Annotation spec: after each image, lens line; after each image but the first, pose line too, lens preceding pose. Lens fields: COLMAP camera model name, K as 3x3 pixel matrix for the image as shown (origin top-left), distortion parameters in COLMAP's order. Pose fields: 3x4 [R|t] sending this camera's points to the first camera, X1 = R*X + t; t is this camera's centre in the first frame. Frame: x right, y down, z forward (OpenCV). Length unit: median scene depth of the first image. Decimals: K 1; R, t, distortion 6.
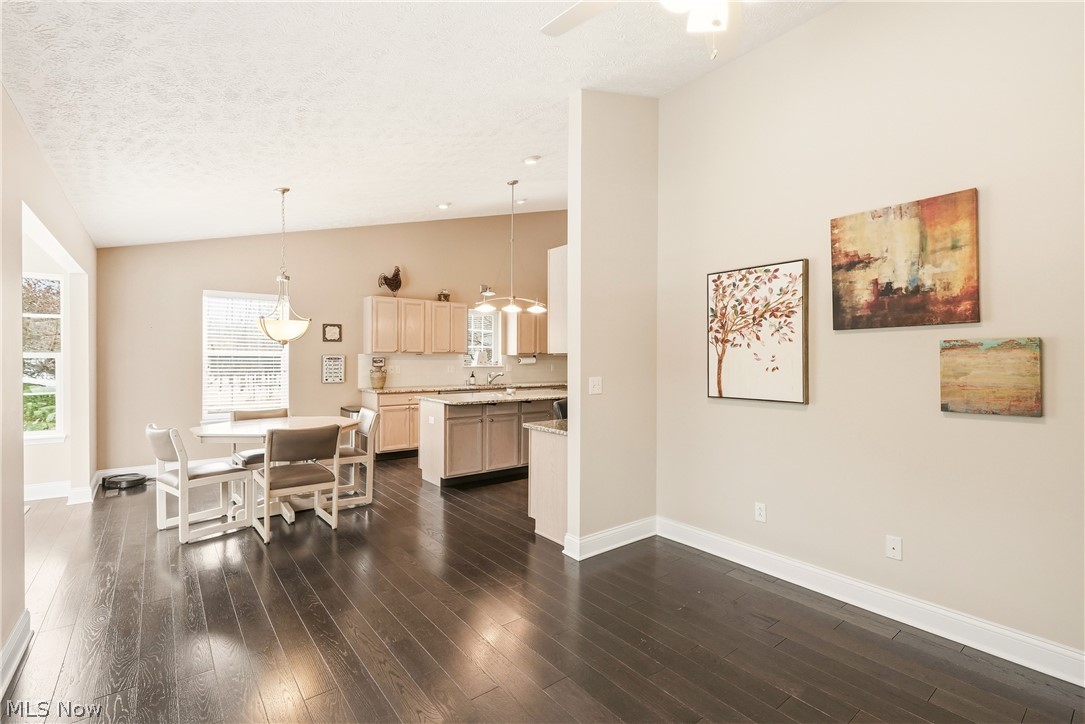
lens RADIAL K [[496.7, 0, 540.0], [0, 496.7, 358.7], [0, 0, 1]] dist [-0.010481, 0.003156]
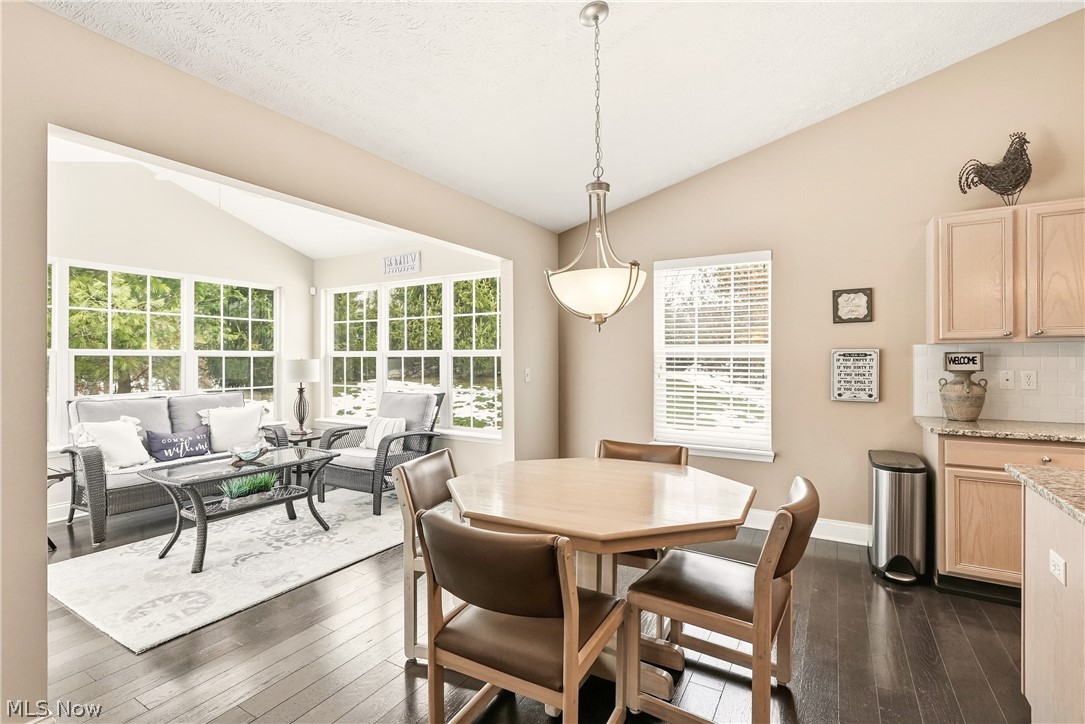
lens RADIAL K [[496.7, 0, 541.0], [0, 496.7, 360.3], [0, 0, 1]] dist [-0.010481, 0.003156]
pose [[0.372288, -0.000024, -0.928117, -0.116665], [0.002221, 0.999997, 0.000865, 0.008784], [0.928114, -0.002383, 0.372287, 1.048571]]
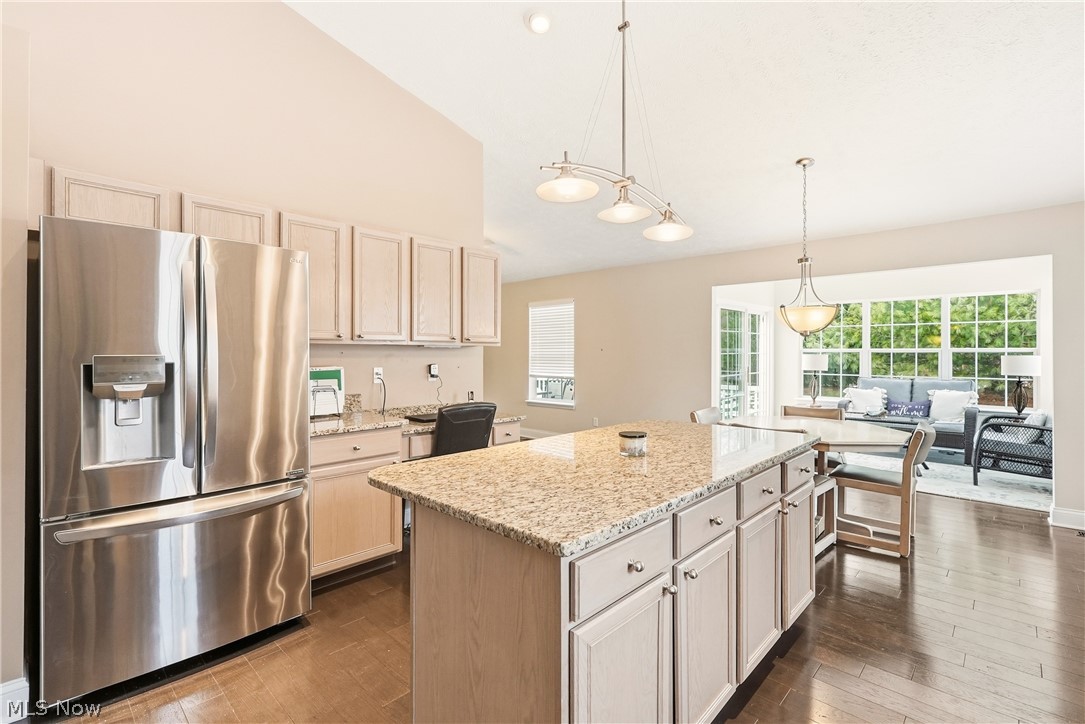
lens RADIAL K [[496.7, 0, 536.3], [0, 496.7, 355.4], [0, 0, 1]] dist [-0.010481, 0.003156]
pose [[-0.989042, -0.004837, -0.147556, 0.113180], [-0.005839, 0.999963, 0.006361, 0.004240], [0.147520, 0.007153, -0.989033, 2.466452]]
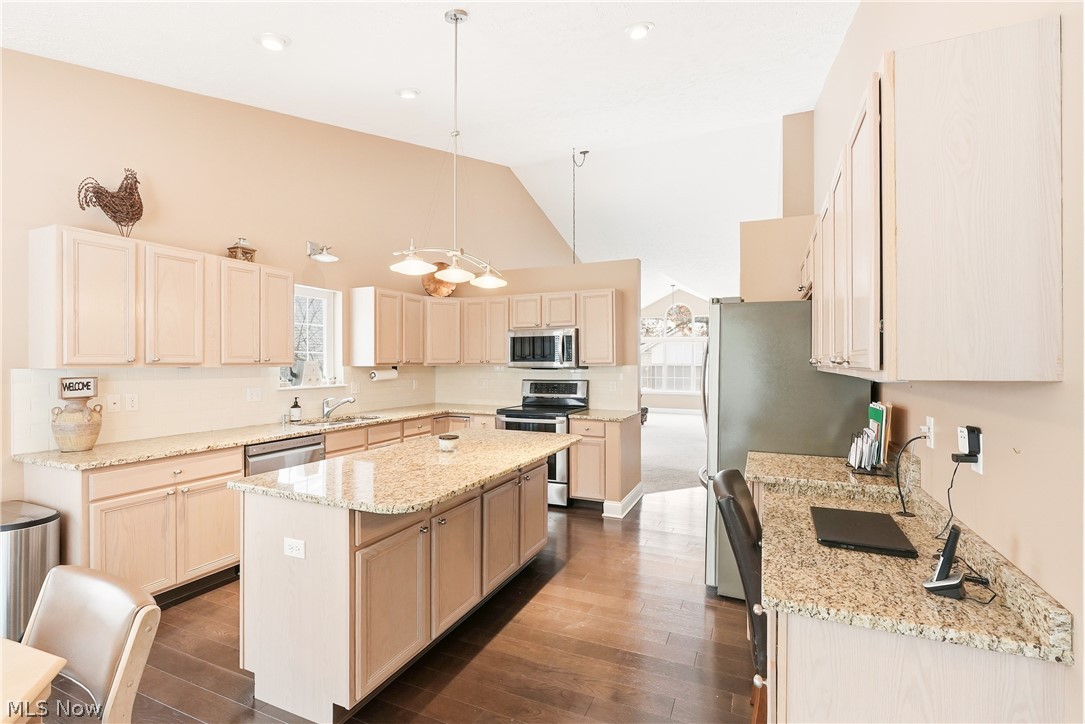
lens RADIAL K [[496.7, 0, 542.7], [0, 496.7, 363.3], [0, 0, 1]] dist [-0.010481, 0.003156]
pose [[0.880773, -0.005487, 0.473507, -0.386191], [0.005600, 0.999984, 0.001173, -0.027168], [-0.473506, 0.001619, 0.880789, 0.974806]]
